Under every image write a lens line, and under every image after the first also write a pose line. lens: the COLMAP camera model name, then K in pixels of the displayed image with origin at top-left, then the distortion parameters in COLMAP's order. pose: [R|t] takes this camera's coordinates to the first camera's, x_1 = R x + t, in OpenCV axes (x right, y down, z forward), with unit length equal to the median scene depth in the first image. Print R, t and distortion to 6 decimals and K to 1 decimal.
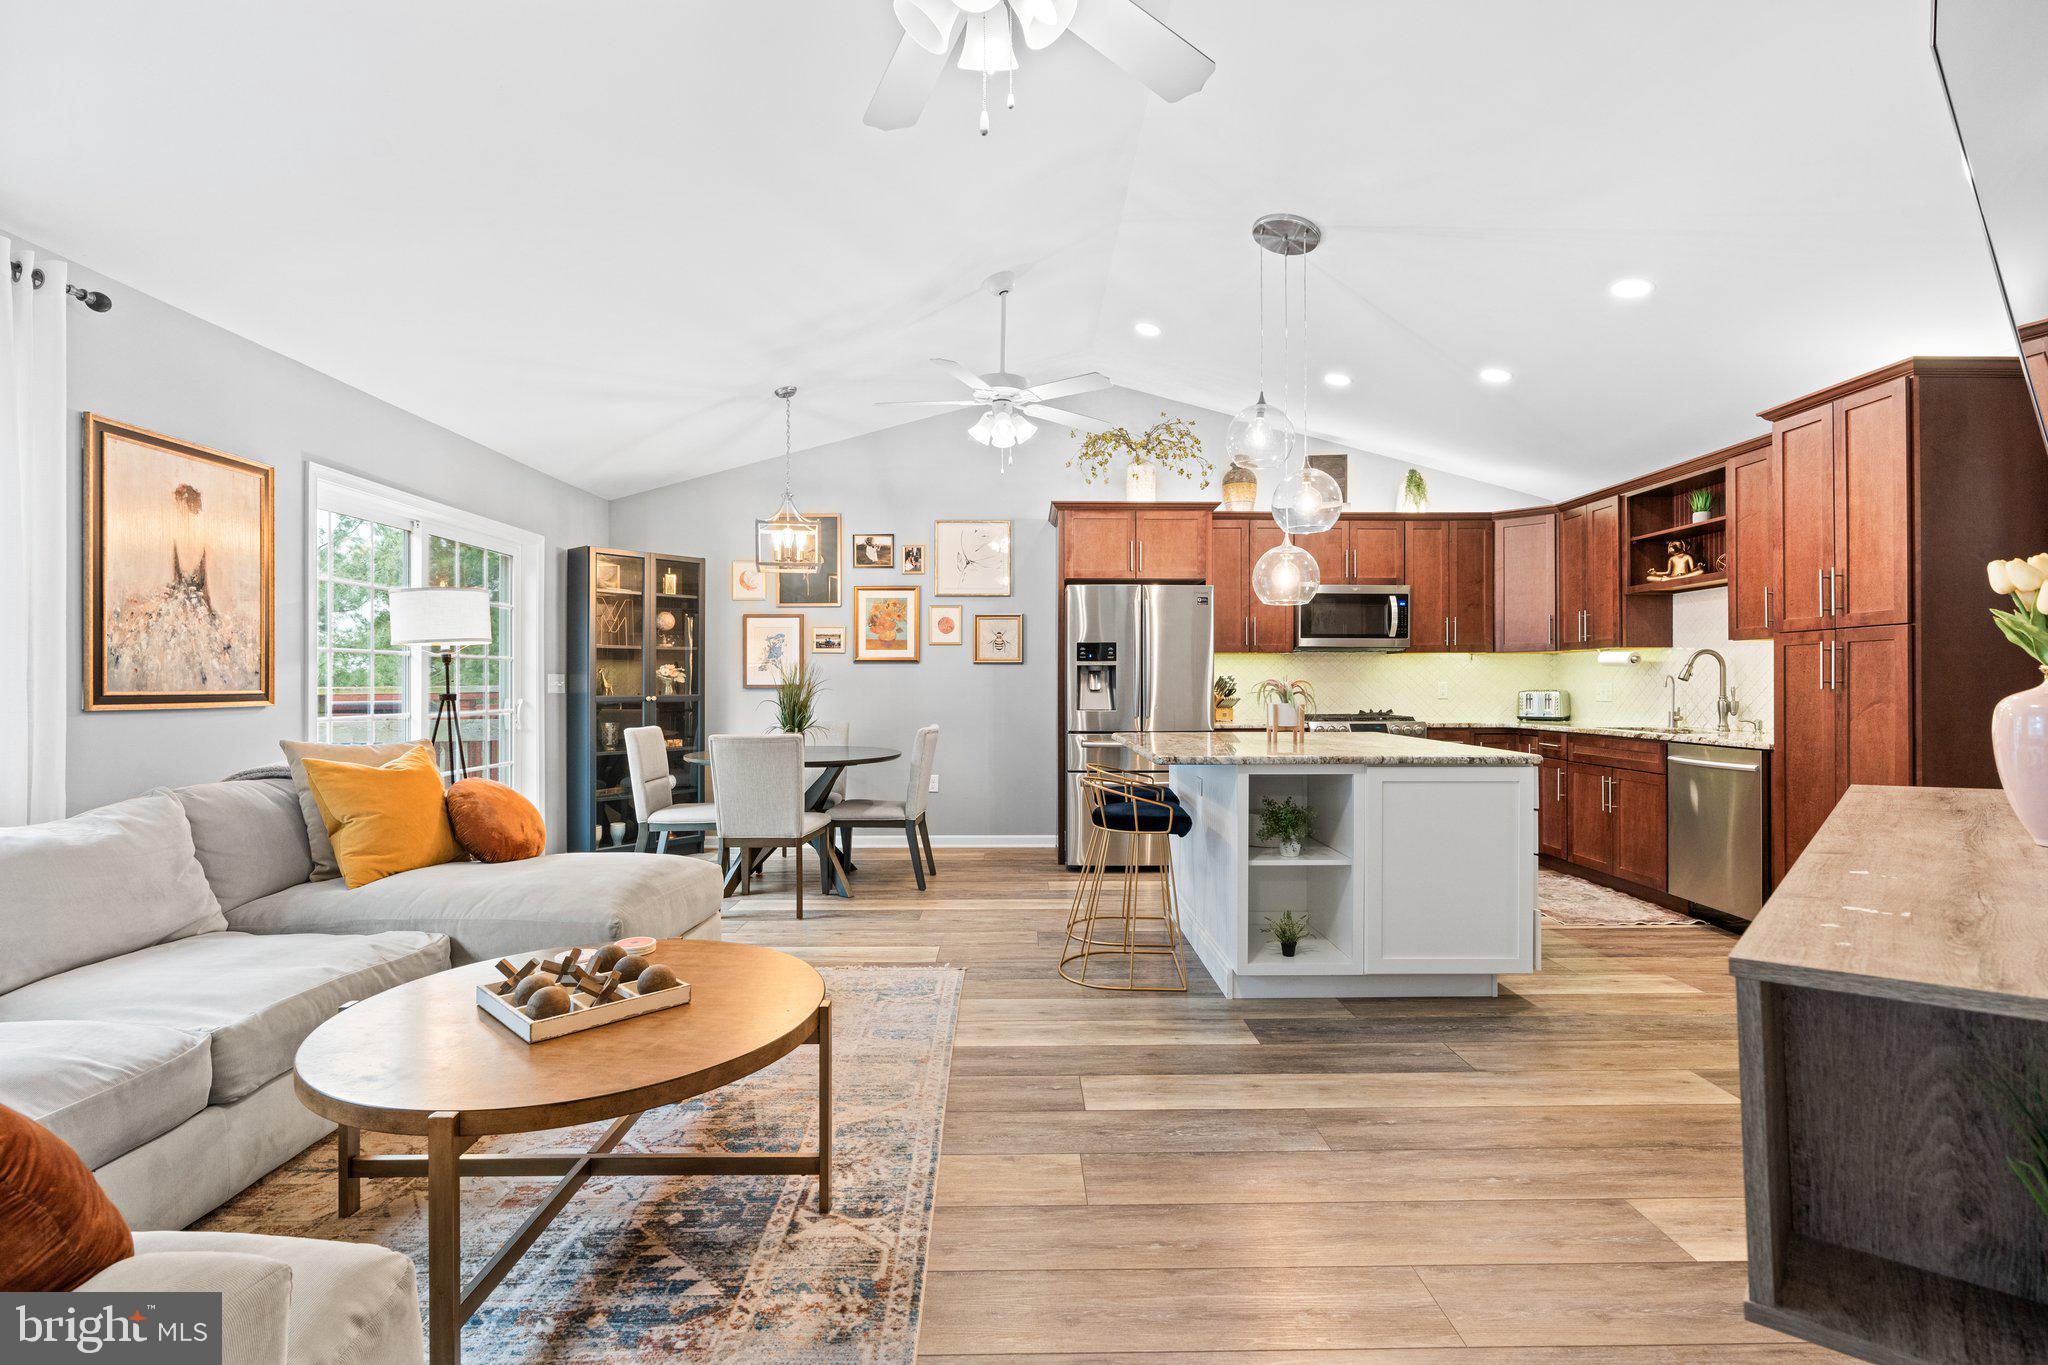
lens RADIAL K [[936.4, 0, 1024.6], [0, 936.4, 681.5], [0, 0, 1]] dist [-0.002019, -0.000313]
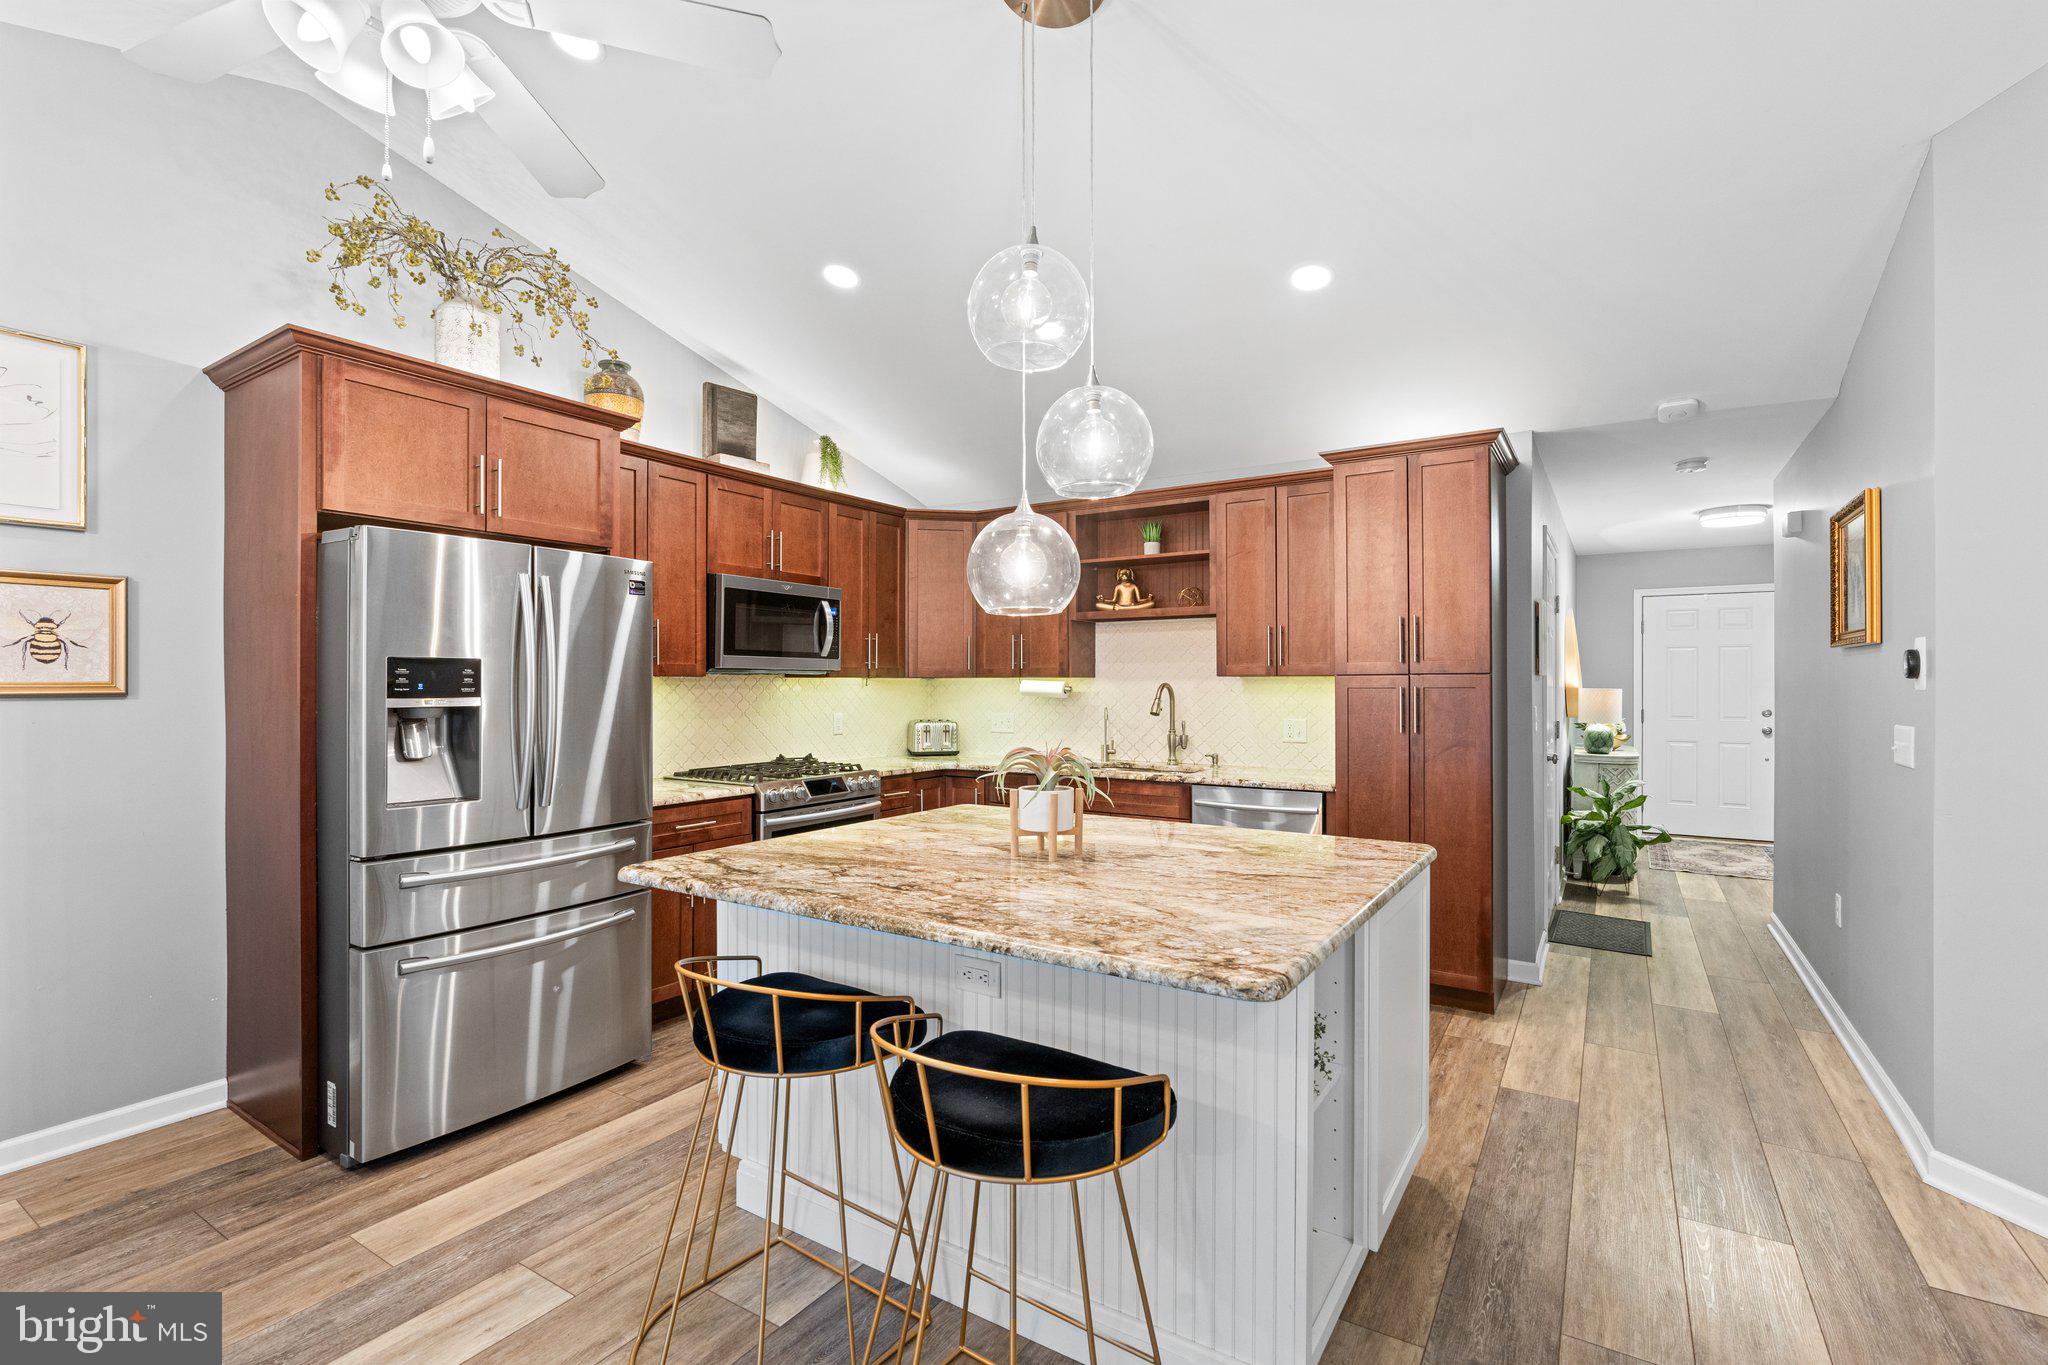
lens RADIAL K [[936.4, 0, 1018.6], [0, 936.4, 683.3], [0, 0, 1]] dist [-0.002019, -0.000313]
pose [[0.556412, -0.000082, 0.830907, -0.143520], [-0.002413, 0.999996, 0.001715, -0.029226], [-0.830903, -0.002959, 0.556409, 0.477216]]
